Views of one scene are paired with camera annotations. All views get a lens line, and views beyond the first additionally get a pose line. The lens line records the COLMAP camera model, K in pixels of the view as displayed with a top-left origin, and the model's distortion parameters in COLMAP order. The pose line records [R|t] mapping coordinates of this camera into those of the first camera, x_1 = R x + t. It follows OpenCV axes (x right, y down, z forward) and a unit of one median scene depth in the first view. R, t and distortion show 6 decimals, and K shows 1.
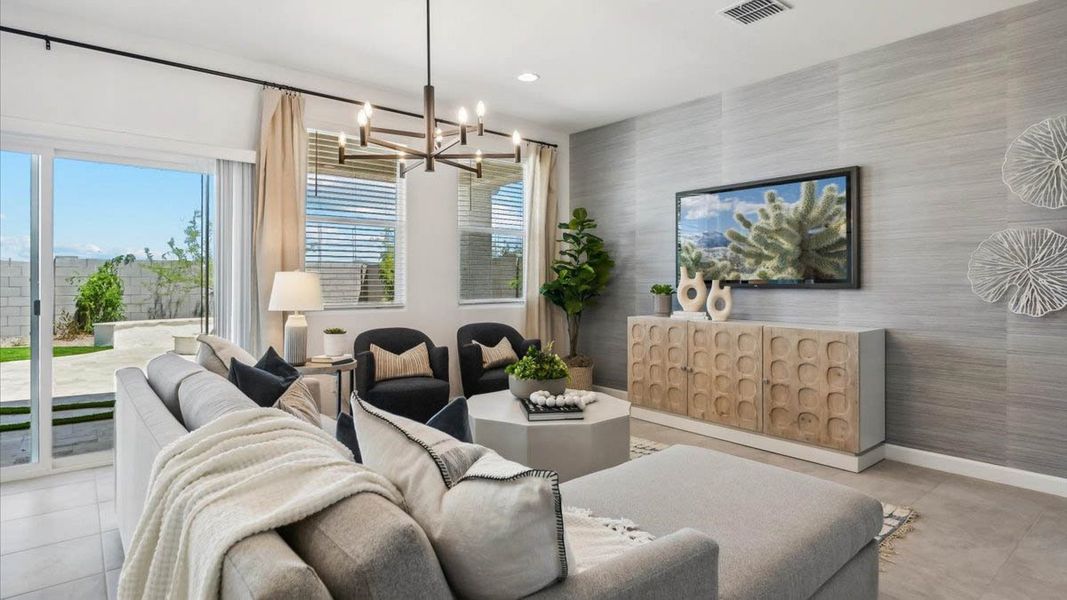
lens RADIAL K [[563.6, 0, 533.9], [0, 563.6, 291.5], [0, 0, 1]] dist [-0.002911, -0.000934]
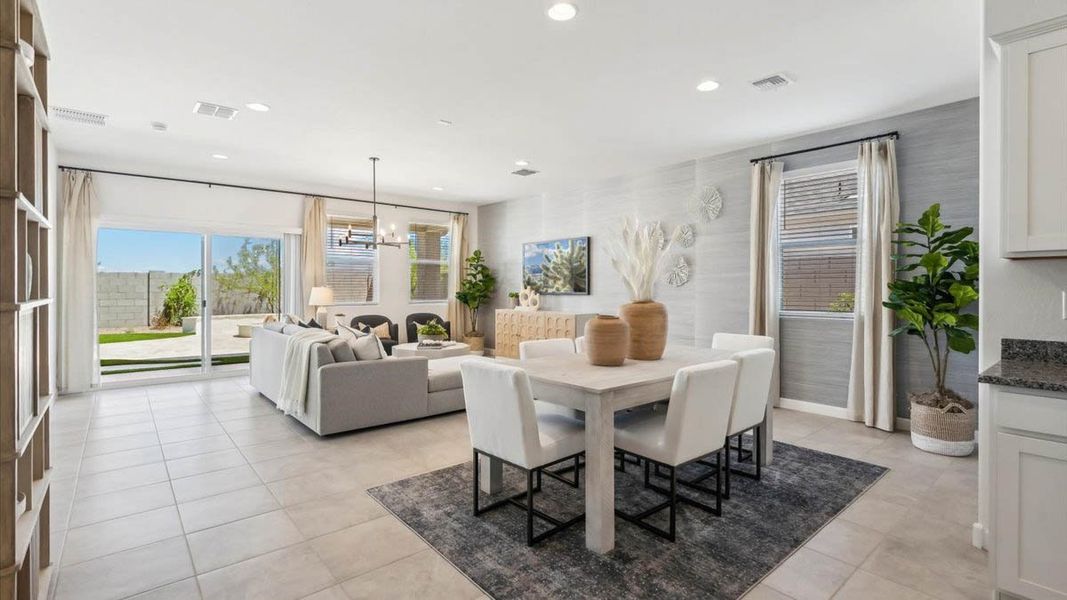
lens RADIAL K [[491.5, 0, 529.2], [0, 491.5, 296.9], [0, 0, 1]] dist [-0.000205, 0.000254]
pose [[0.999969, 0.000122, 0.007869, 0.264975], [-0.000145, 0.999996, 0.002924, -0.002235], [-0.007869, -0.002925, 0.999965, -0.657942]]
